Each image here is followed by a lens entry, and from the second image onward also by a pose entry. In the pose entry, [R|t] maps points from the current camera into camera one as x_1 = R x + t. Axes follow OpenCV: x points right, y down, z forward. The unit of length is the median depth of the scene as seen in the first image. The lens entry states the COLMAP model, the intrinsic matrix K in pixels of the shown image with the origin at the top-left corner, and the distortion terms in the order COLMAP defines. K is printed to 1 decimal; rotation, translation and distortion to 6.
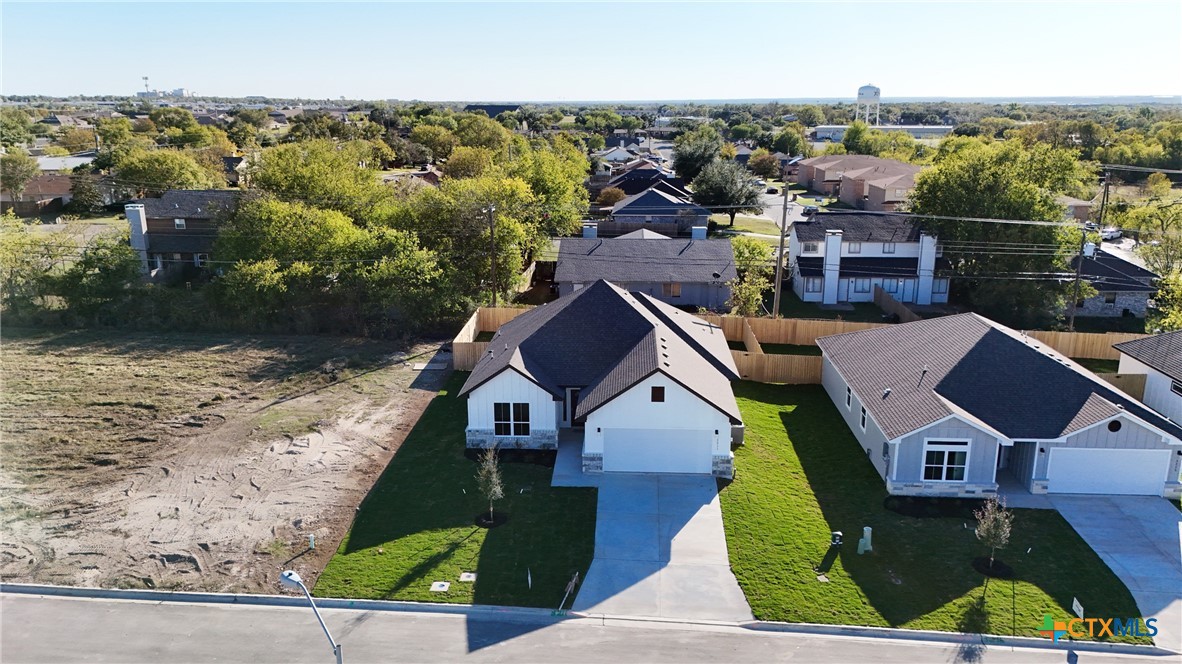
lens RADIAL K [[896.8, 0, 591.0], [0, 896.8, 332.0], [0, 0, 1]] dist [0.087933, -0.125715]
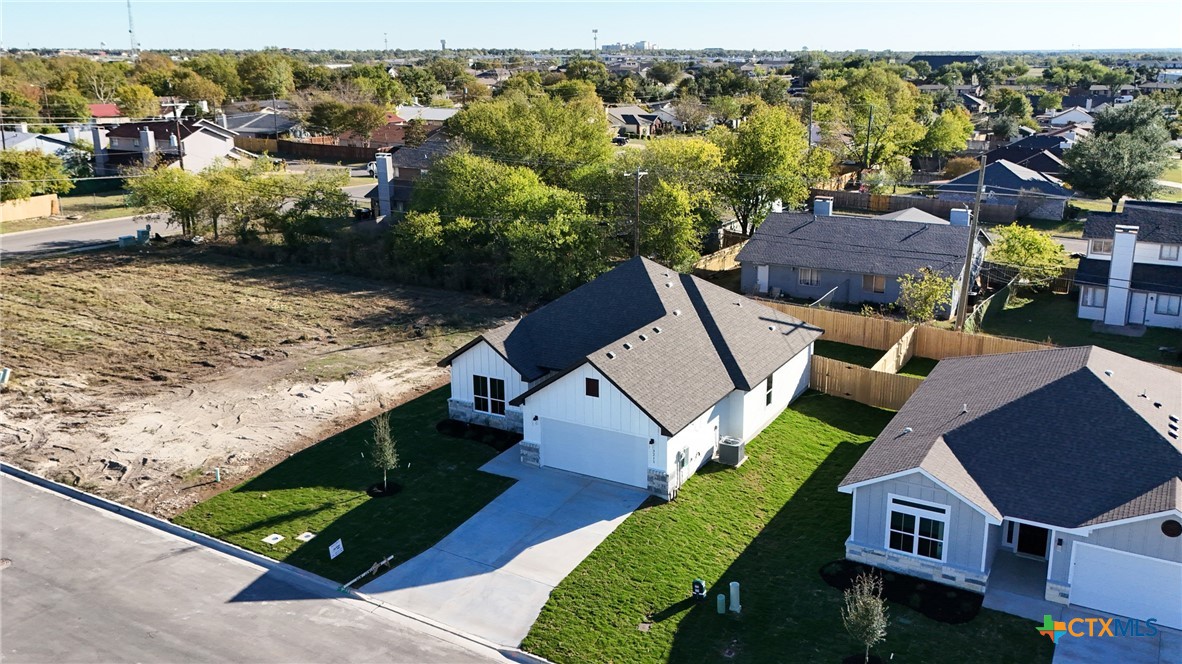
lens RADIAL K [[1014.5, 0, 591.0], [0, 1014.5, 332.0], [0, 0, 1]] dist [0.096861, -0.158826]
pose [[0.889938, 0.119456, -0.440159, 0.498288], [-0.112067, 0.992776, 0.042848, -0.026346], [0.442098, 0.011196, 0.896897, 0.112810]]
